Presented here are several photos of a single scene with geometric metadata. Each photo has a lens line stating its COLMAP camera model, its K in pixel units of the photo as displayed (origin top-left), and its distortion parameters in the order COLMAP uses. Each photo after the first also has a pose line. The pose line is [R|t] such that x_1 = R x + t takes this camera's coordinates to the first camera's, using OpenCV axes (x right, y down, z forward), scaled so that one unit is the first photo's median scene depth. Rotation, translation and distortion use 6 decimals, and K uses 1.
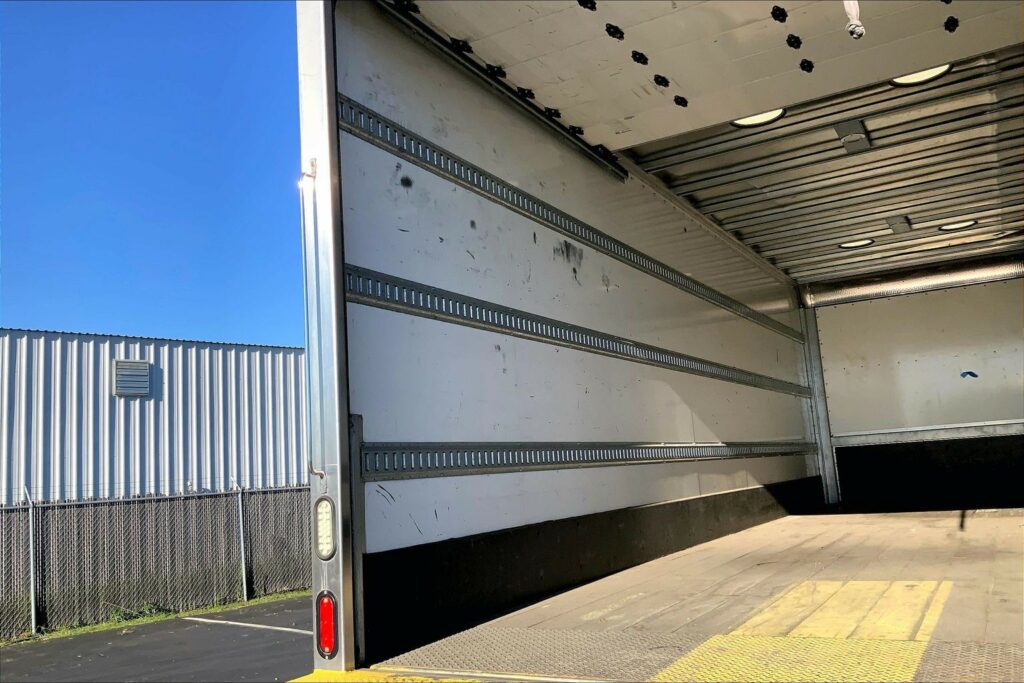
lens RADIAL K [[844.8, 0, 508.2], [0, 844.8, 342.3], [0, 0, 1]] dist [0.092213, -0.168657]
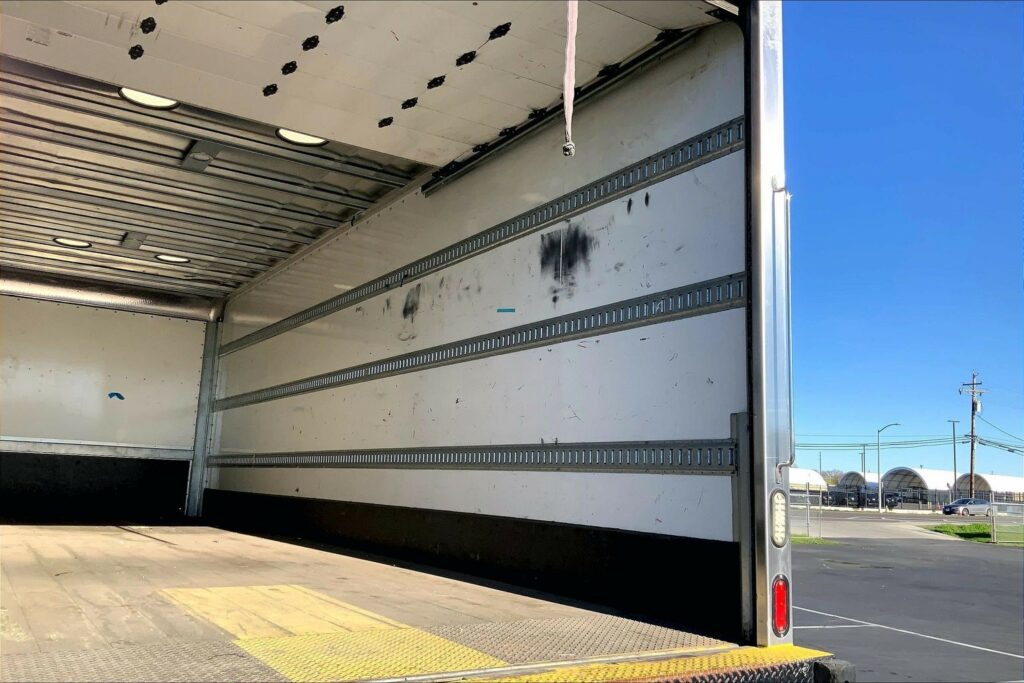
lens RADIAL K [[844.8, 0, 510.1], [0, 844.8, 341.1], [0, 0, 1]] dist [0.092213, -0.168657]
pose [[0.450928, 0.228331, 0.862861, -0.187925], [-0.204792, 0.967403, -0.148971, 0.036933], [-0.868749, -0.109532, 0.482989, 0.113222]]
